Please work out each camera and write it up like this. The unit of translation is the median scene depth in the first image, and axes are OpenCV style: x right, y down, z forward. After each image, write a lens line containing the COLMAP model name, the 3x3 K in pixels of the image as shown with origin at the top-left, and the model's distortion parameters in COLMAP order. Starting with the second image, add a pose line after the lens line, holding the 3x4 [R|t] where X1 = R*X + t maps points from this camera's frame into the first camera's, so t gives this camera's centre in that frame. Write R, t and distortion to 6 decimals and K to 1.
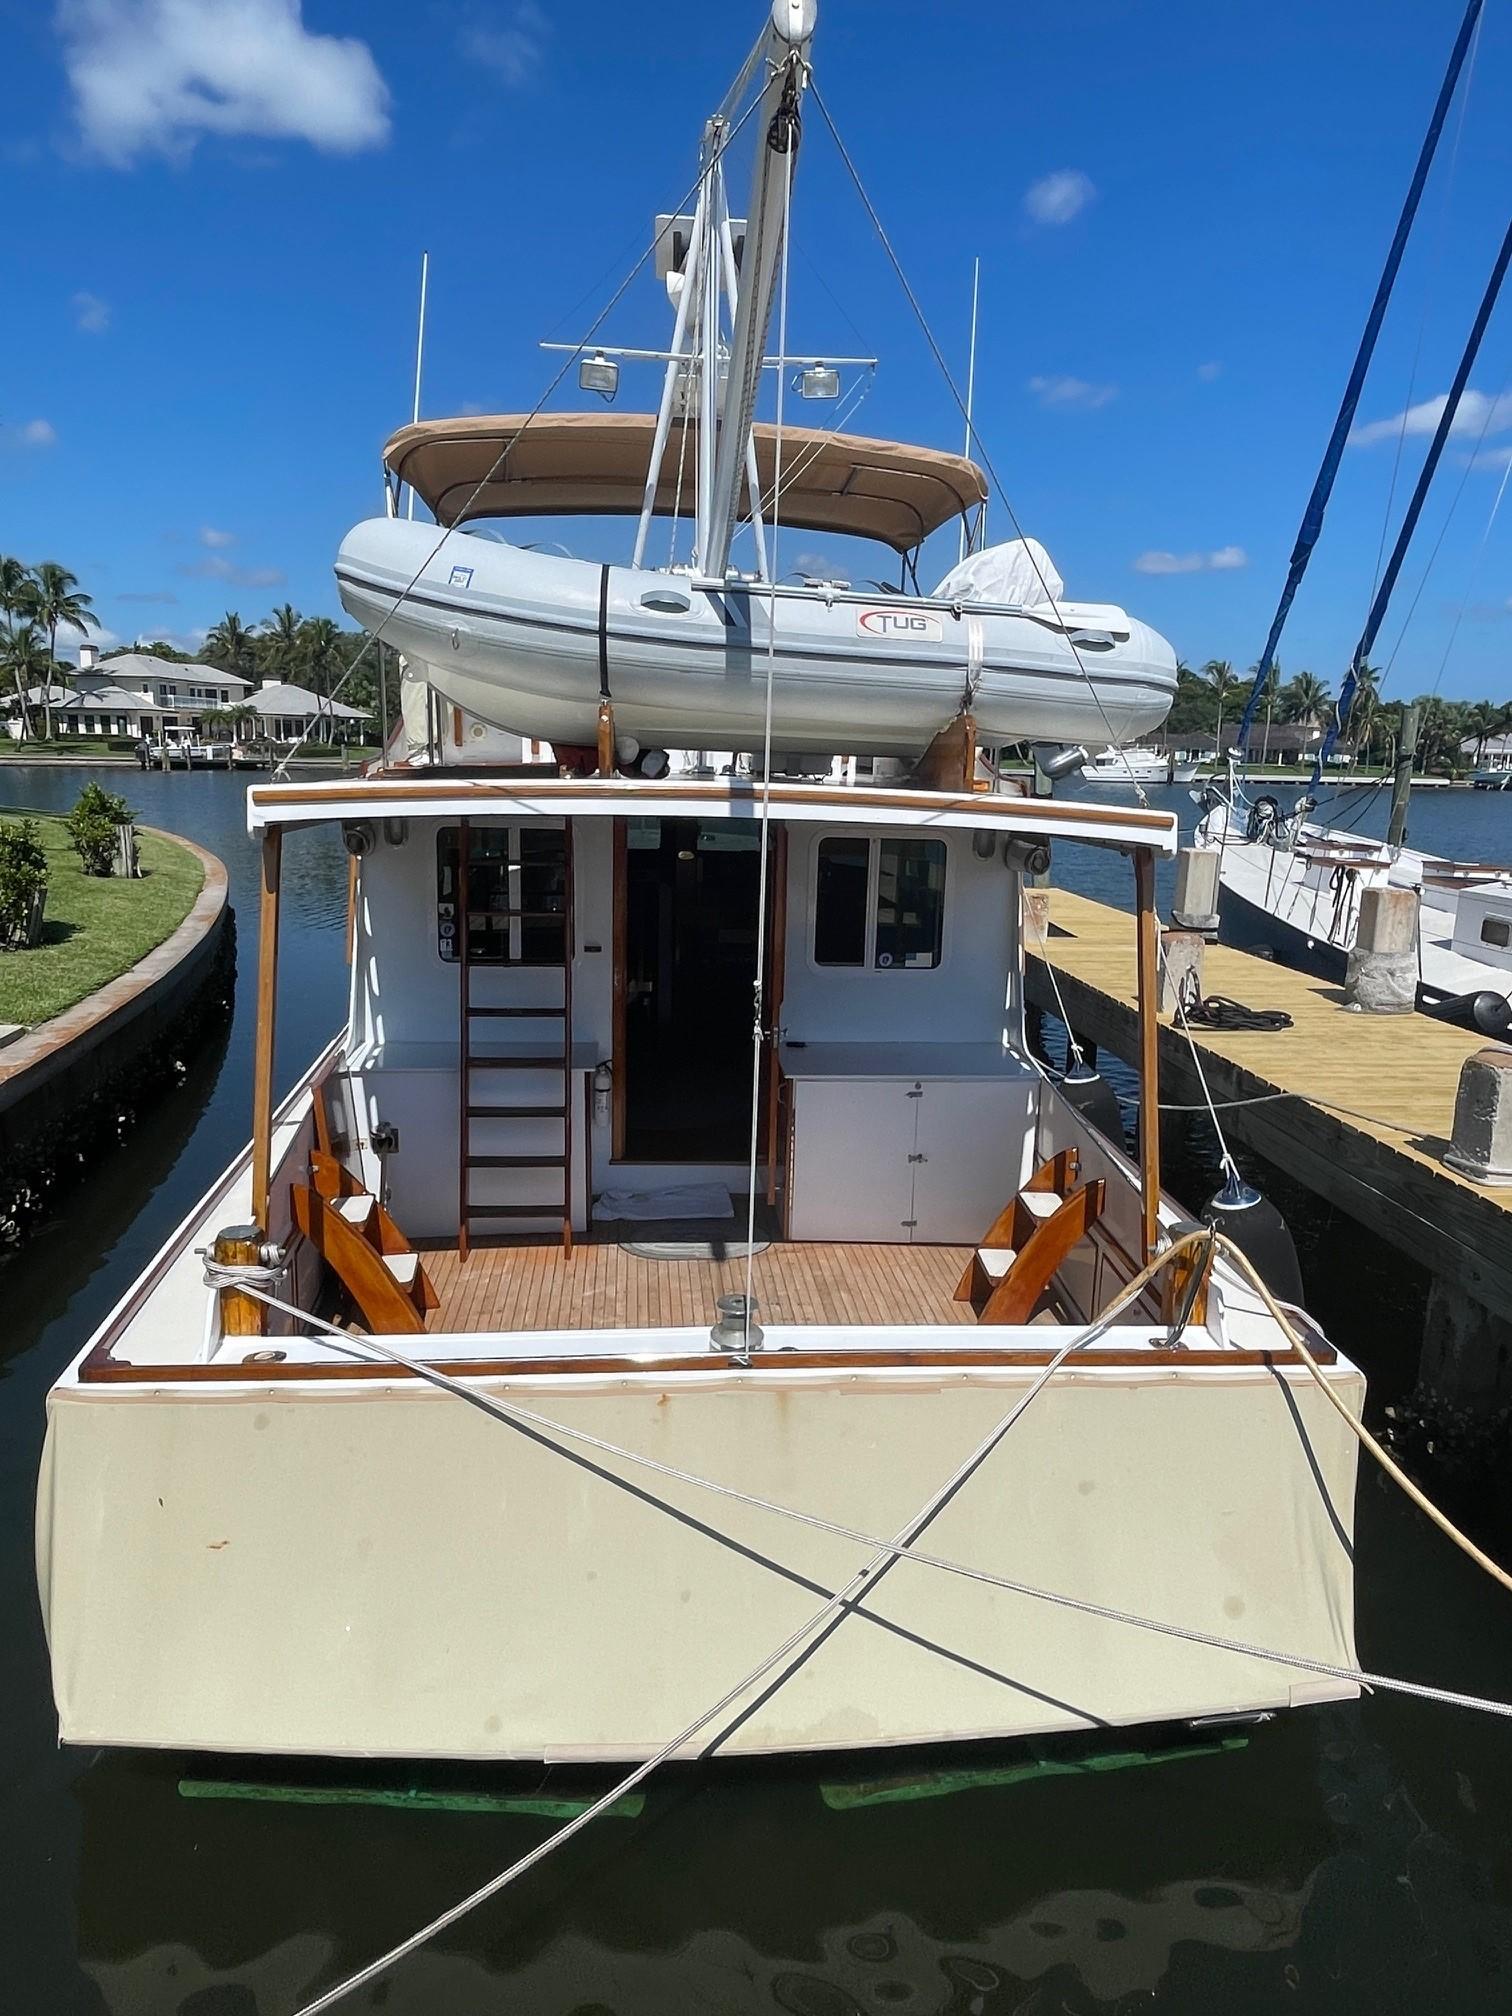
lens RADIAL K [[1253.1, 0, 799.5], [0, 1253.1, 1002.1], [0, 0, 1]] dist [-0.003356, -0.001419]
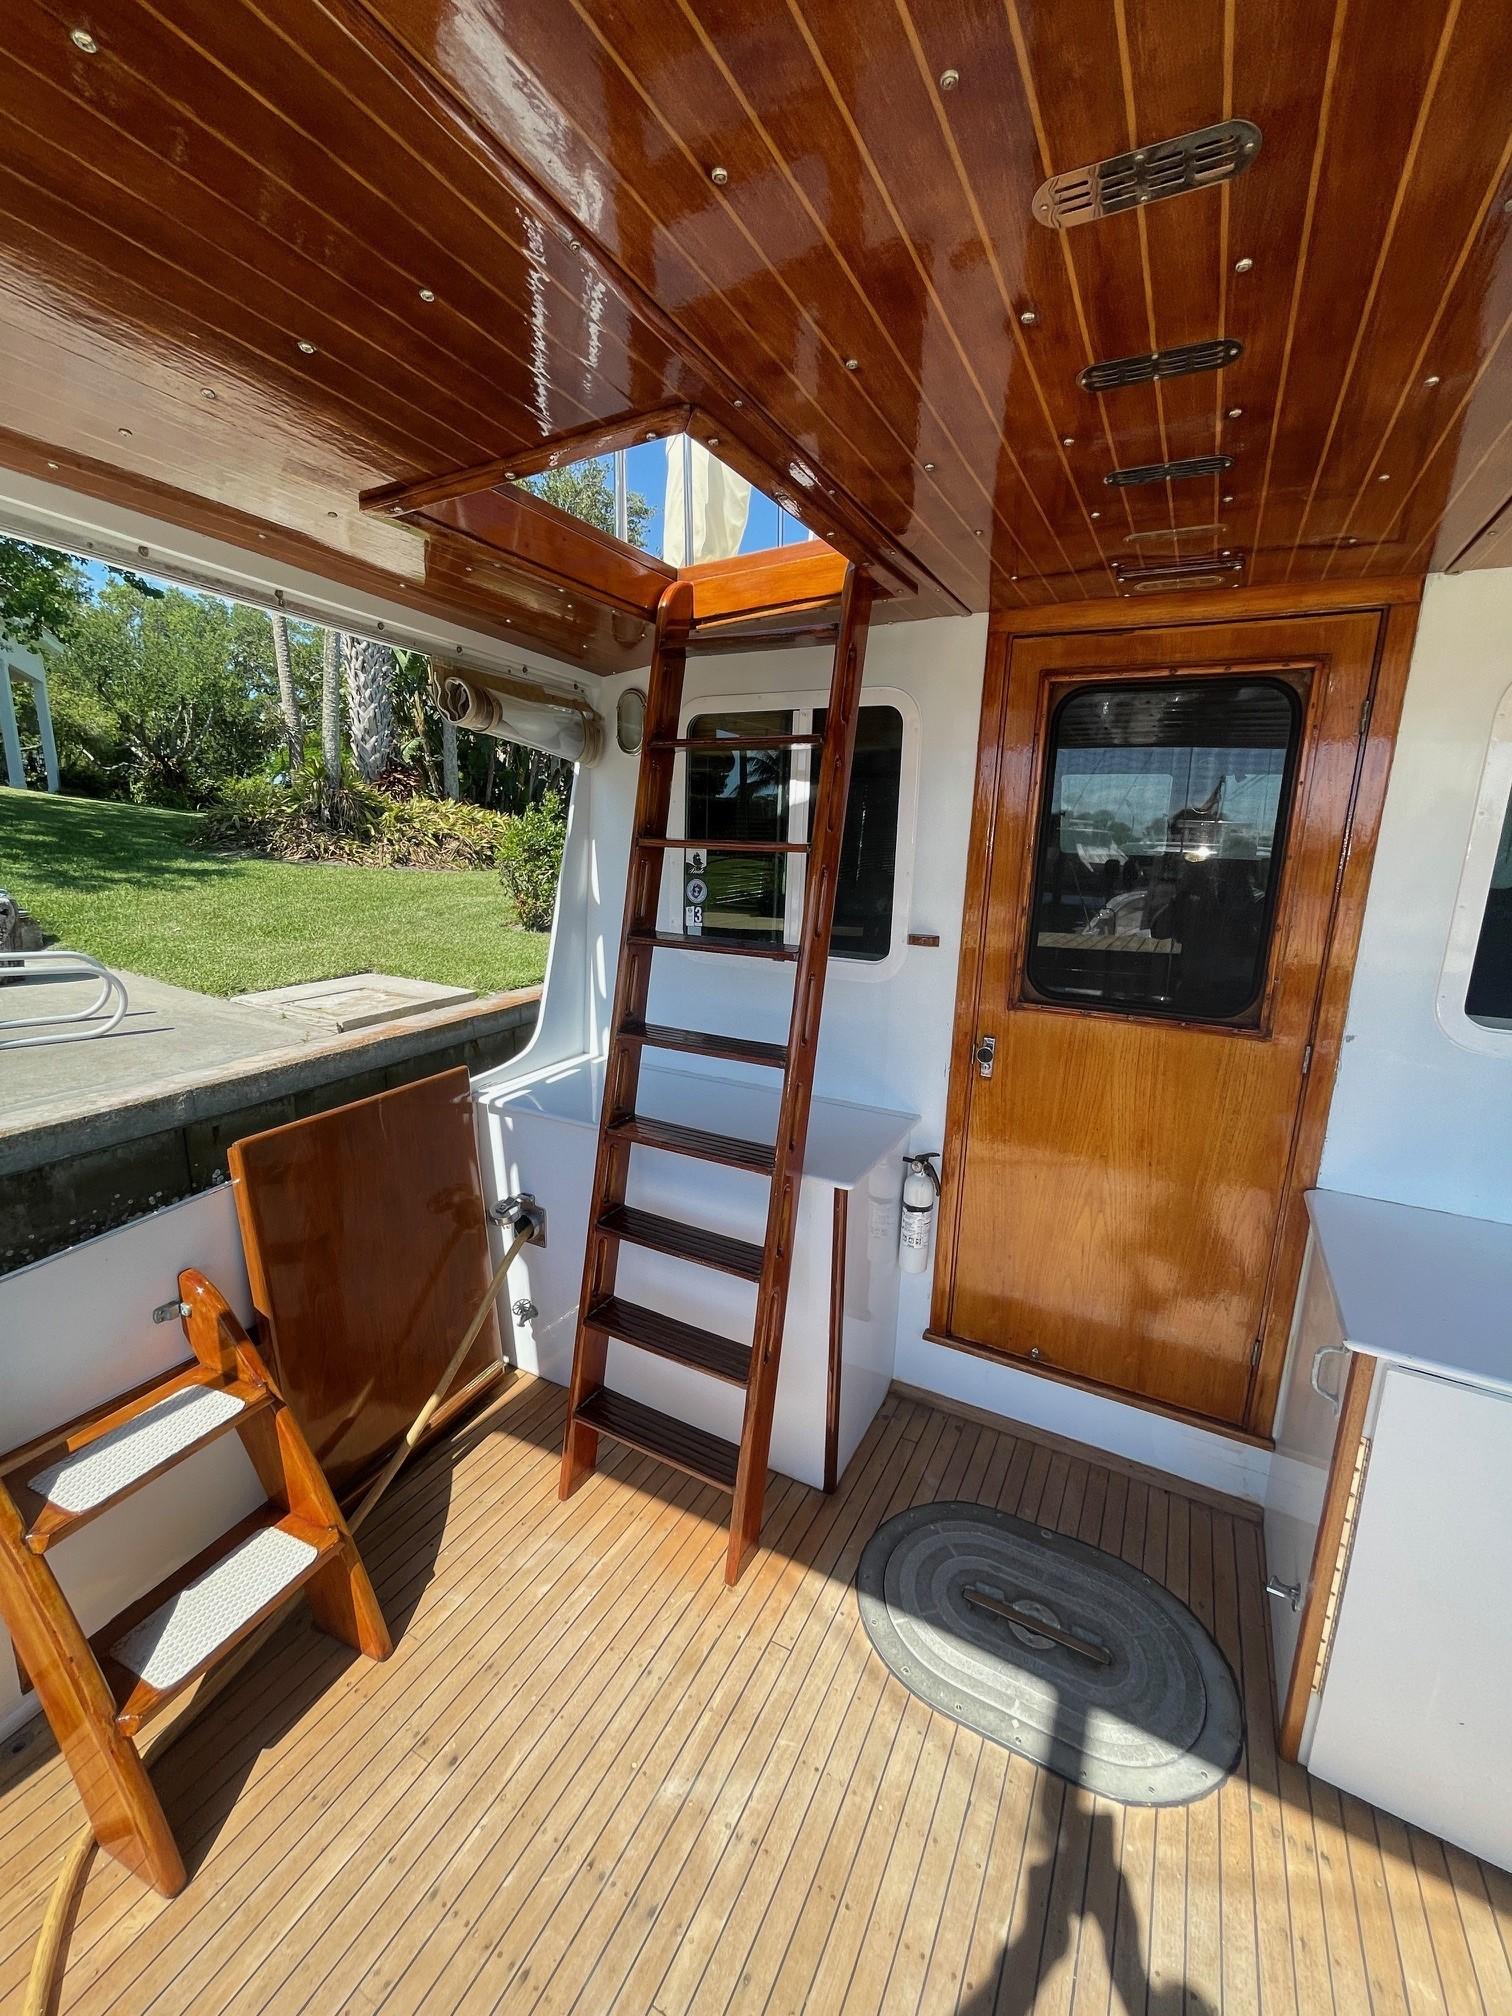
lens RADIAL K [[824.3, 0, 757.6], [0, 824.3, 1000.6], [0, 0, 1]] dist [-0.003474, 0.000167]
pose [[0.819681, 0.107450, -0.562652, -0.027743], [-0.117266, 0.992923, 0.018784, -0.017131], [0.560688, 0.050583, 0.826481, 0.739233]]
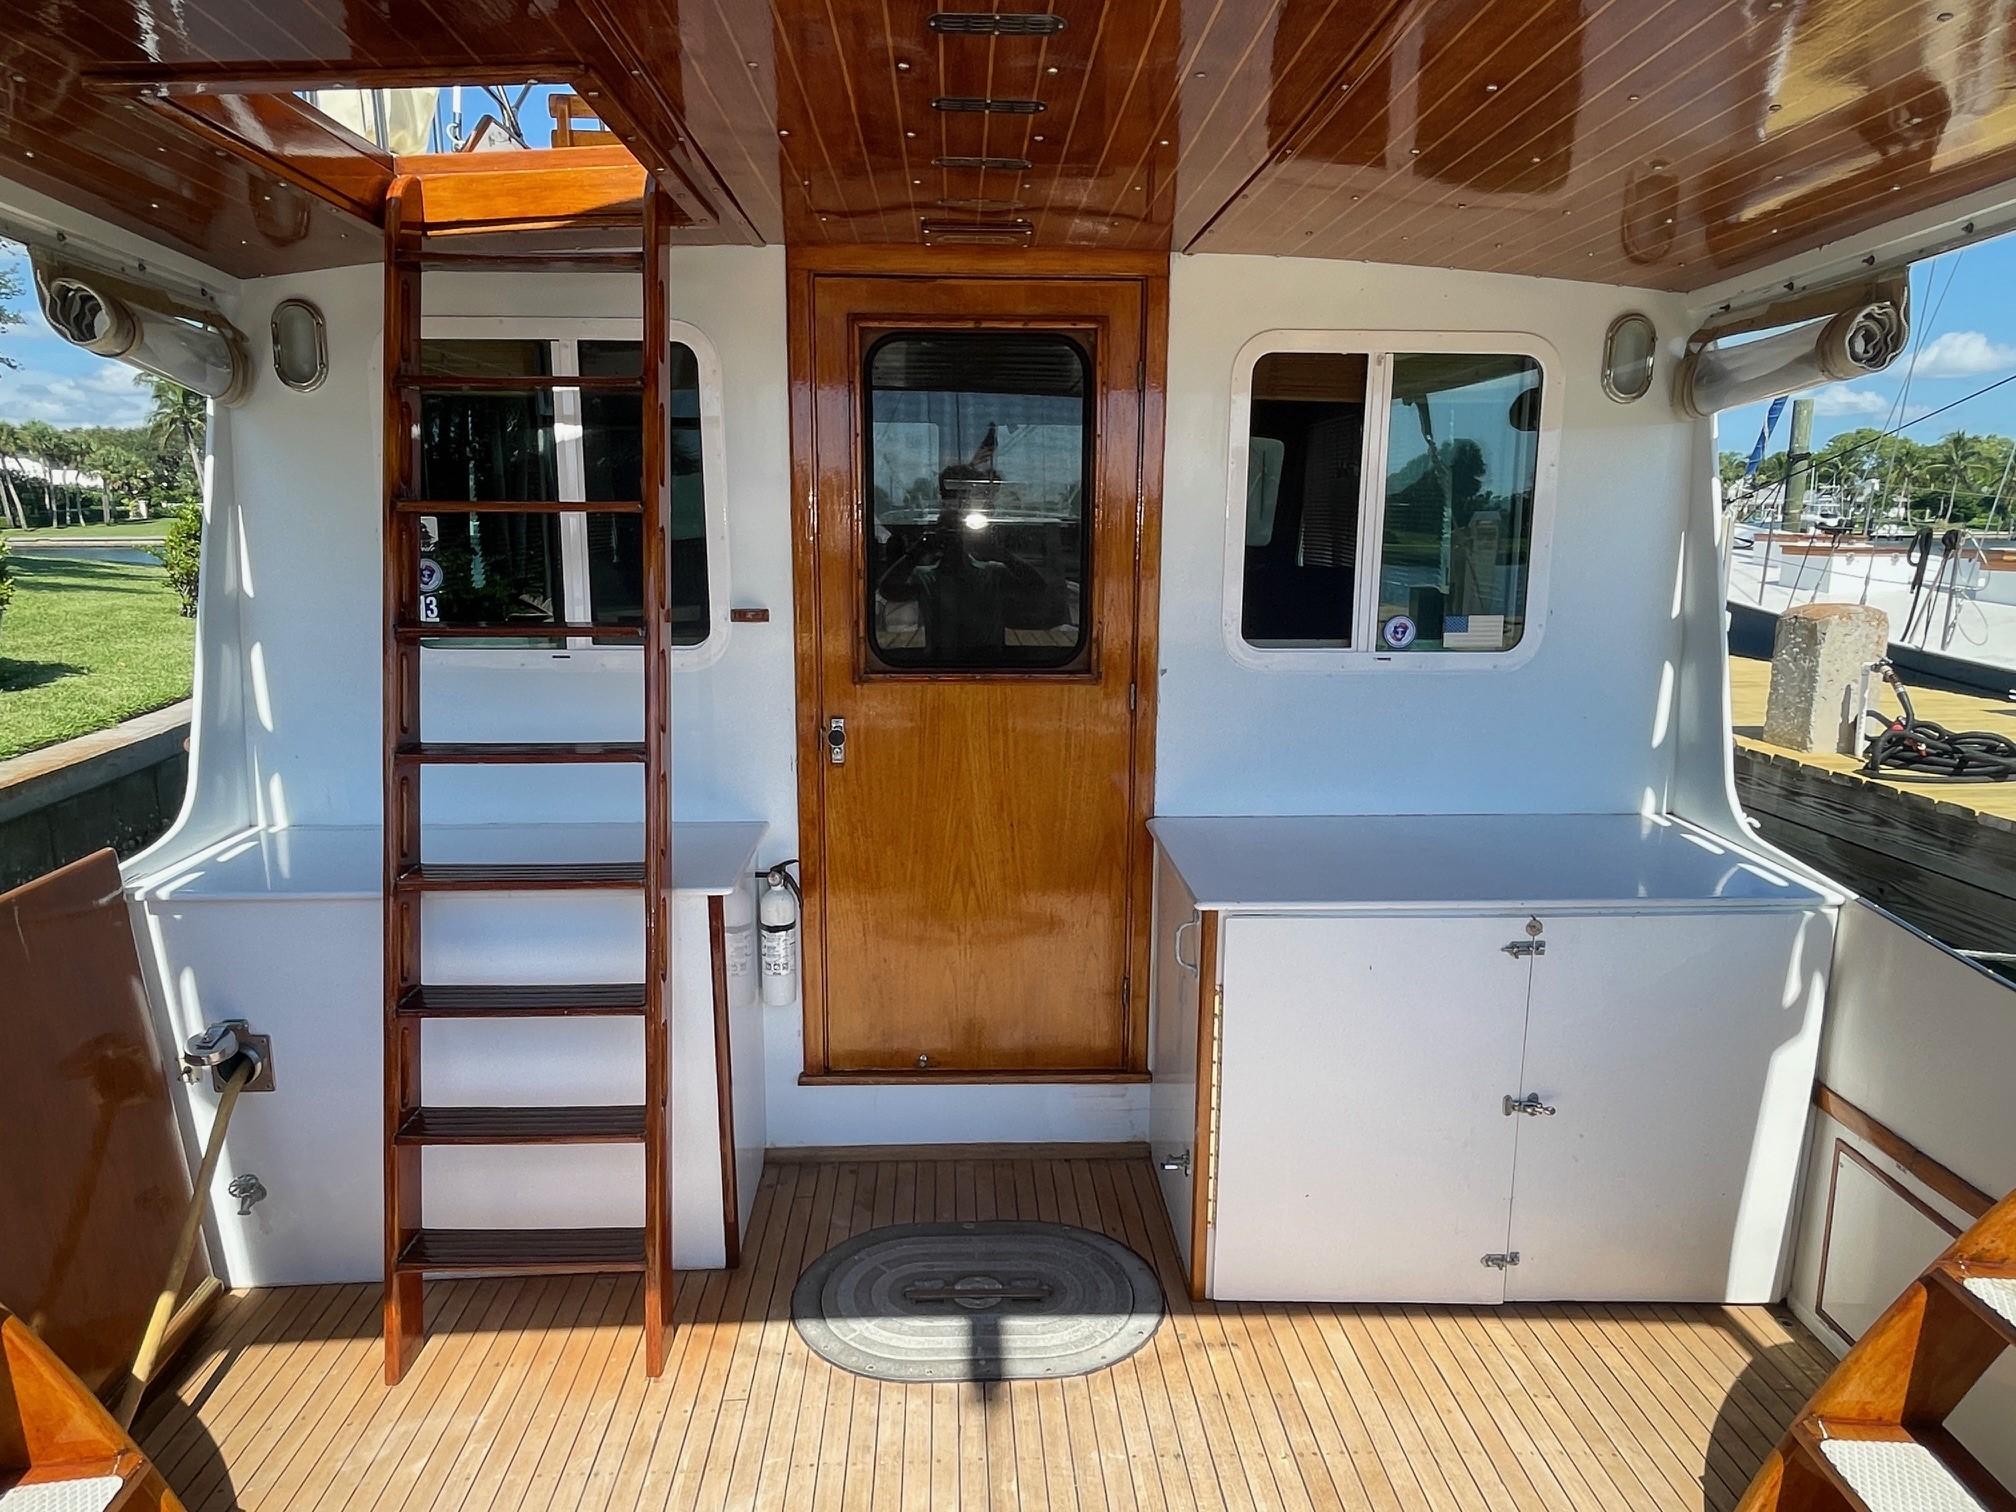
lens RADIAL K [[1253.1, 0, 1008.0], [0, 1253.1, 756.0], [0, 0, 1]] dist [-0.003356, -0.001419]
pose [[0.996430, -0.012903, -0.083436, -0.038486], [0.011732, 0.999826, -0.014512, 0.017252], [0.083609, 0.013482, 0.996407, 0.609278]]
